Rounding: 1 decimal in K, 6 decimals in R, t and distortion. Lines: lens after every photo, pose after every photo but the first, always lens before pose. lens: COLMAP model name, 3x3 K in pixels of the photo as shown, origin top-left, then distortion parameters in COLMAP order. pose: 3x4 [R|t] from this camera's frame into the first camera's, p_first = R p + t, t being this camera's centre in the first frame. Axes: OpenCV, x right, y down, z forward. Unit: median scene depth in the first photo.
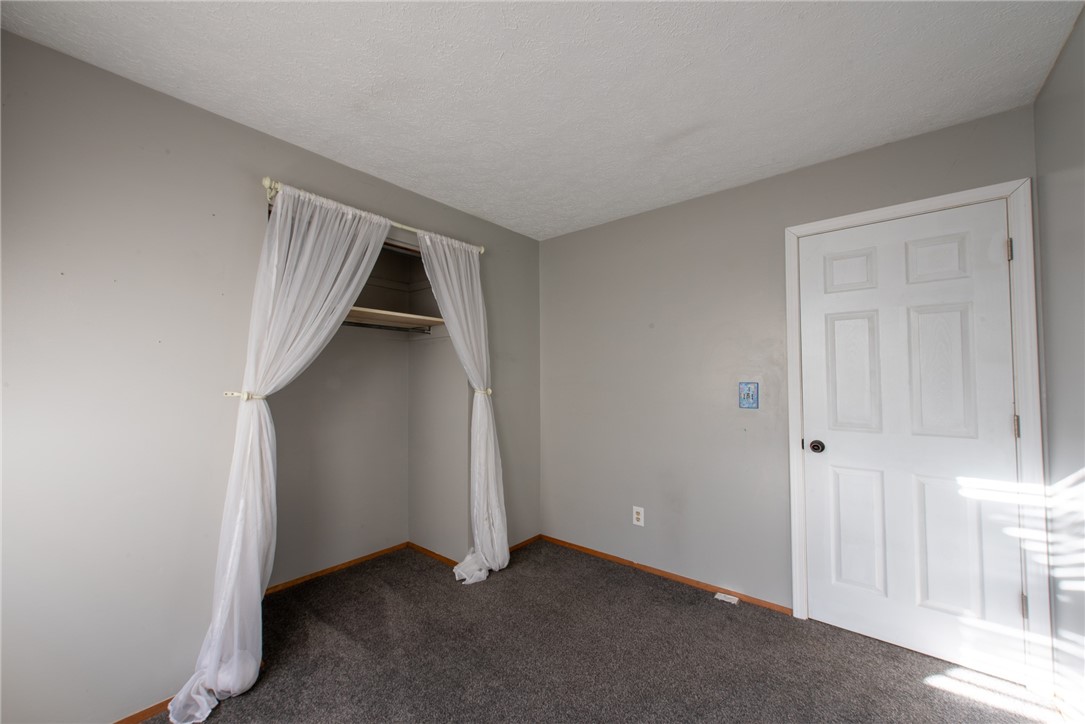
lens RADIAL K [[419.3, 0, 551.3], [0, 419.3, 365.9], [0, 0, 1]] dist [0.001295, -0.000111]
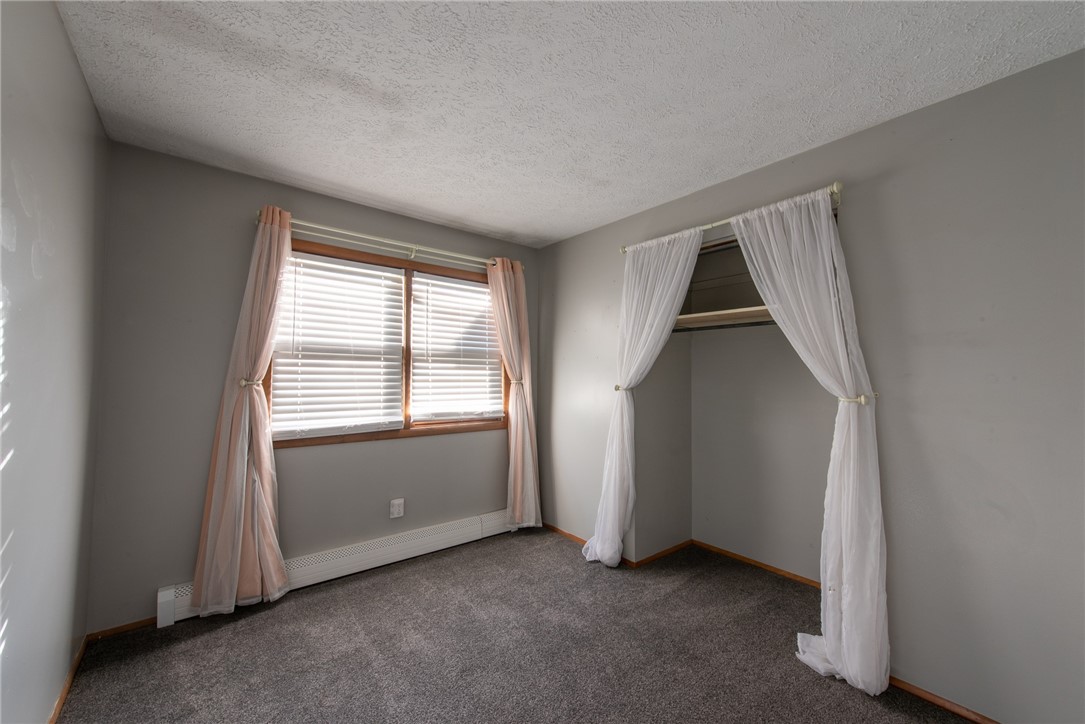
lens RADIAL K [[423.6, 0, 541.6], [0, 423.6, 365.4], [0, 0, 1]] dist [0.008931, -0.000529]
pose [[-0.215622, -0.027736, -0.976083, 0.751290], [0.016000, 0.999362, -0.031932, 0.028268], [0.976346, -0.022503, -0.215041, 0.860523]]
